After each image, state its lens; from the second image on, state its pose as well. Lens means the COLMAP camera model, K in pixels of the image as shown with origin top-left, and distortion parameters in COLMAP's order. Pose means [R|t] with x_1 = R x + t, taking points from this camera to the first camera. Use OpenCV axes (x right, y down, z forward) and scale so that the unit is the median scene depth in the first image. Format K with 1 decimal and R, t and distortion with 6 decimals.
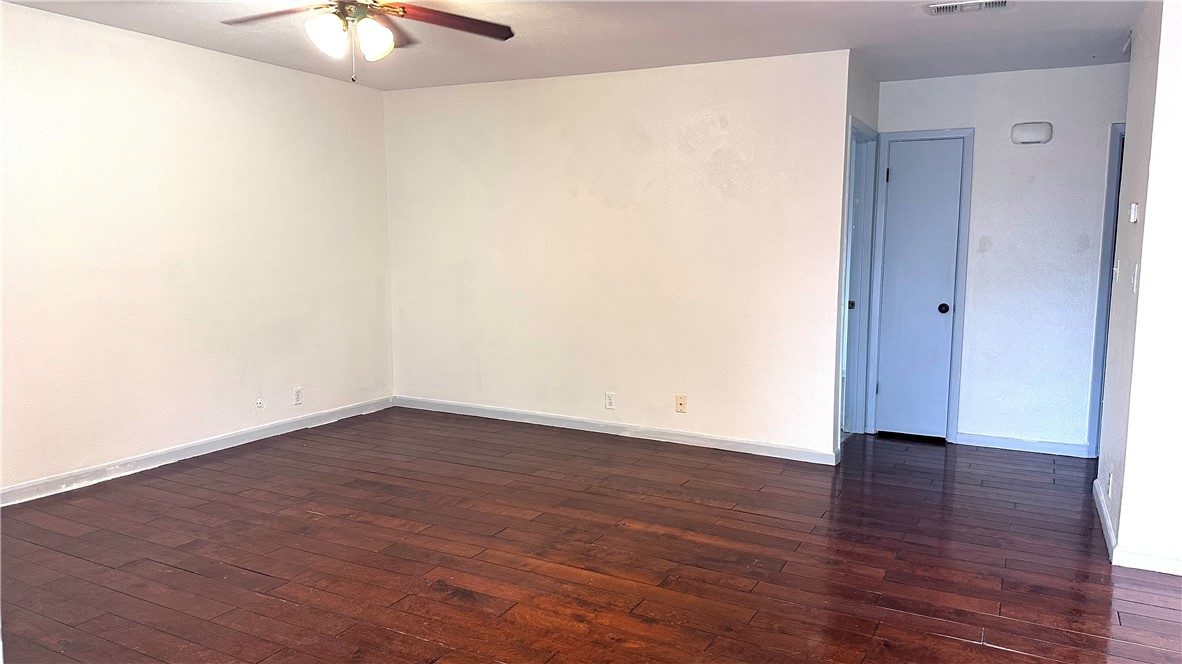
lens RADIAL K [[831.3, 0, 589.0], [0, 831.3, 331.1], [0, 0, 1]] dist [0.031417, -0.031113]
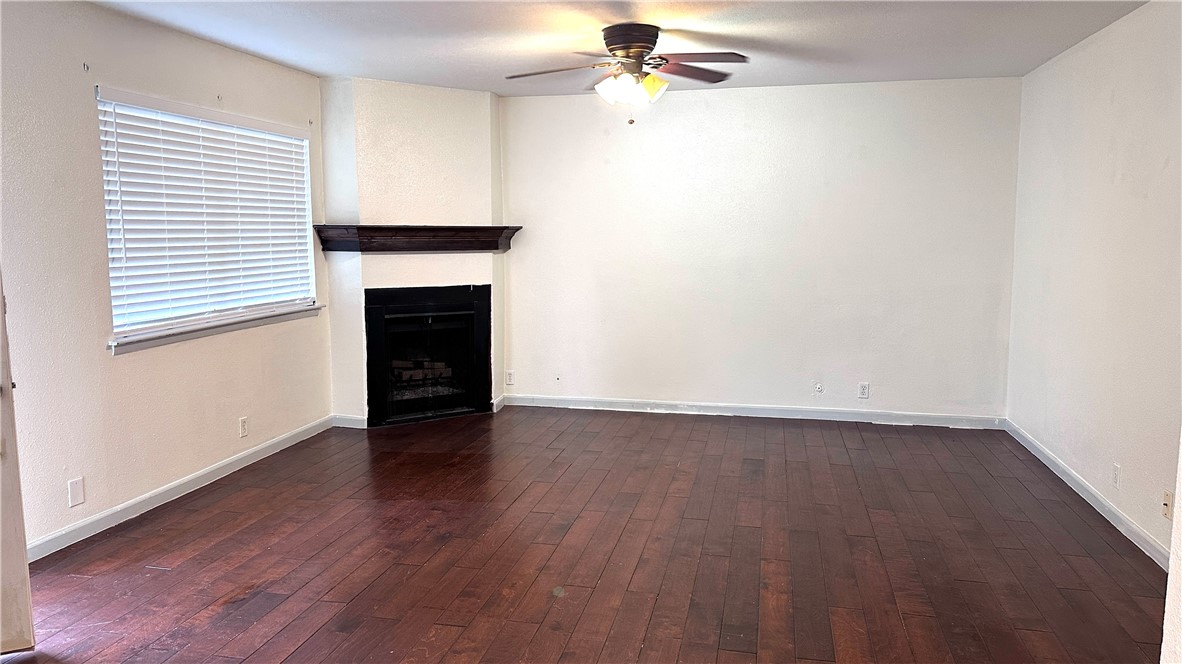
lens RADIAL K [[831.3, 0, 589.5], [0, 831.3, 332.9], [0, 0, 1]] dist [0.031417, -0.031113]
pose [[0.221408, 0.105952, -0.969408, 0.796707], [-0.098571, 0.991420, 0.085845, -0.069574], [0.970187, 0.076549, 0.229953, 0.541617]]
